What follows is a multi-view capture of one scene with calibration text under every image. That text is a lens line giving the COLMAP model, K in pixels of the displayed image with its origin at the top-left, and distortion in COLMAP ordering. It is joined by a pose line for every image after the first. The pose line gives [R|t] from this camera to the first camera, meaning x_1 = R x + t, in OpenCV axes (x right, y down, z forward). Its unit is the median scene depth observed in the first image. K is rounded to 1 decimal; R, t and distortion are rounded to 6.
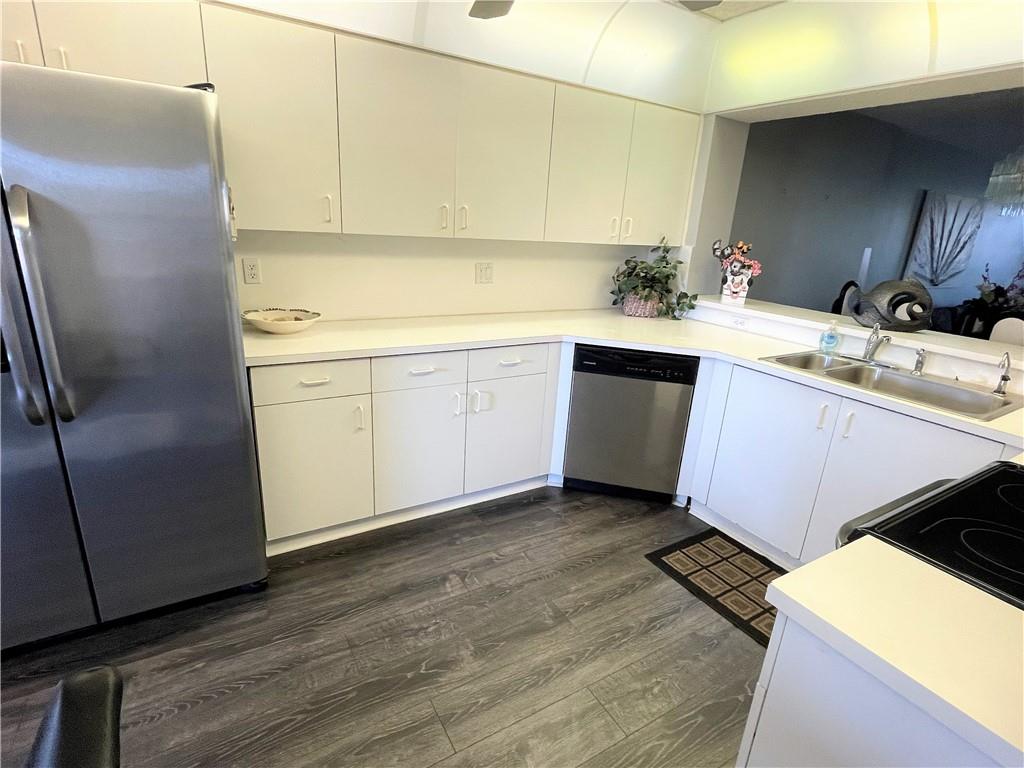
lens RADIAL K [[512.5, 0, 511.7], [0, 512.5, 384.0], [0, 0, 1]] dist [-0.004726, -0.000264]
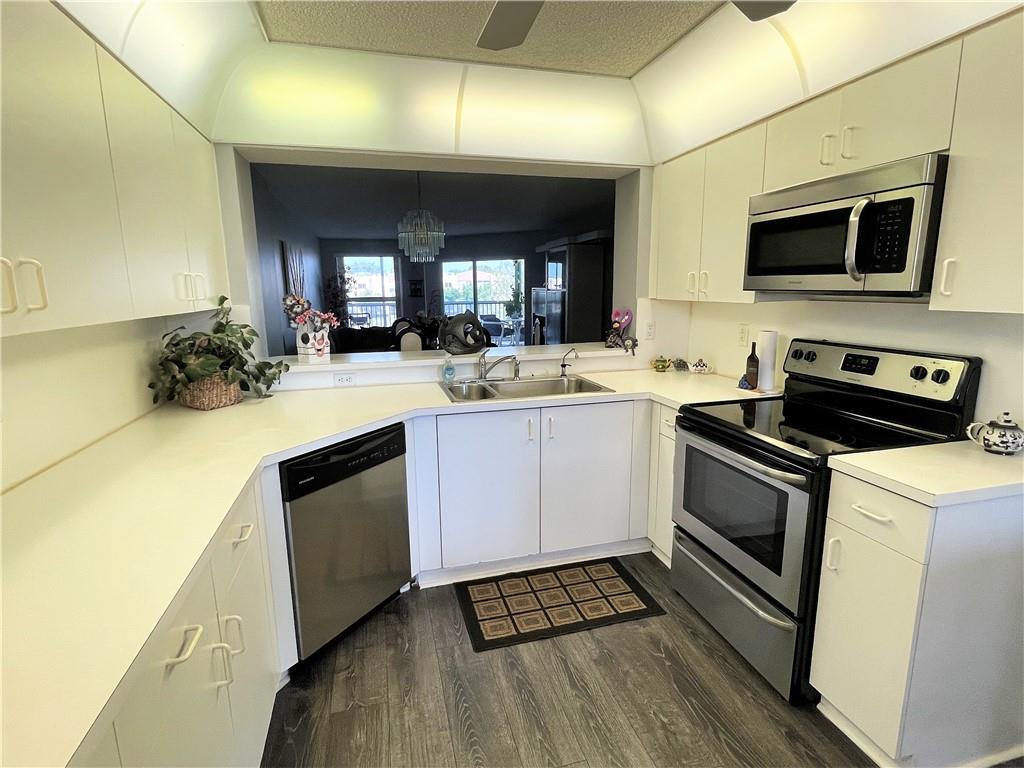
lens RADIAL K [[512.5, 0, 509.7], [0, 512.5, 386.3], [0, 0, 1]] dist [-0.004726, -0.000264]
pose [[0.275308, -0.244362, 0.929781, -0.388128], [0.316234, 0.936352, 0.152452, -0.183106], [-0.907855, 0.252057, 0.335061, 0.505150]]
